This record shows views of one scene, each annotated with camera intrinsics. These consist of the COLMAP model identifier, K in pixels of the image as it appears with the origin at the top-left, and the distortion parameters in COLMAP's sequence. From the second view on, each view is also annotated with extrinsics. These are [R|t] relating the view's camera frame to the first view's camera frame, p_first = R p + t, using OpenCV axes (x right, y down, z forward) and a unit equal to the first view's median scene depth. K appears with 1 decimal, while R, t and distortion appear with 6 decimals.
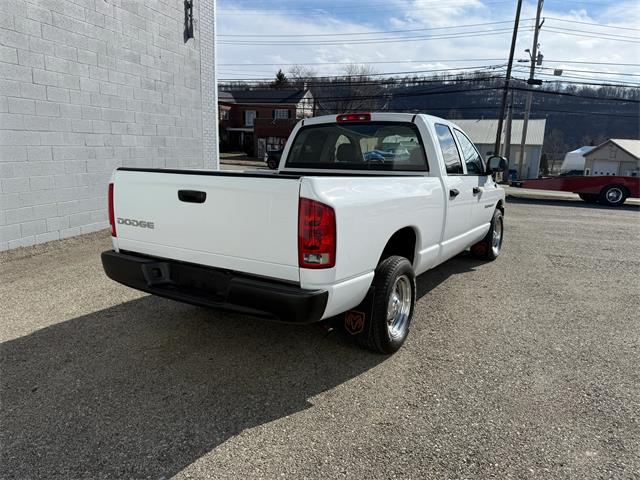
lens RADIAL K [[447.2, 0, 320.0], [0, 447.2, 240.0], [0, 0, 1]] dist [0.036035, -0.043306]
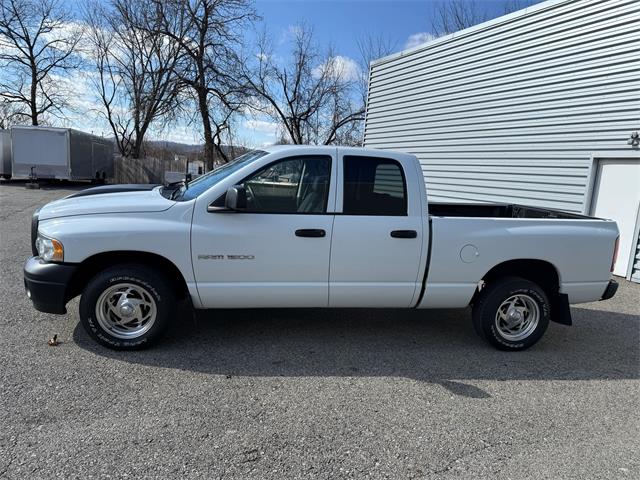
lens RADIAL K [[448.5, 0, 318.3], [0, 448.5, 241.9], [0, 0, 1]] dist [0.031028, -0.037976]
pose [[-0.668082, -0.189524, 0.719547, -0.578186], [0.051659, 0.952871, 0.298944, -0.382163], [-0.742292, 0.236890, -0.626805, 1.735849]]
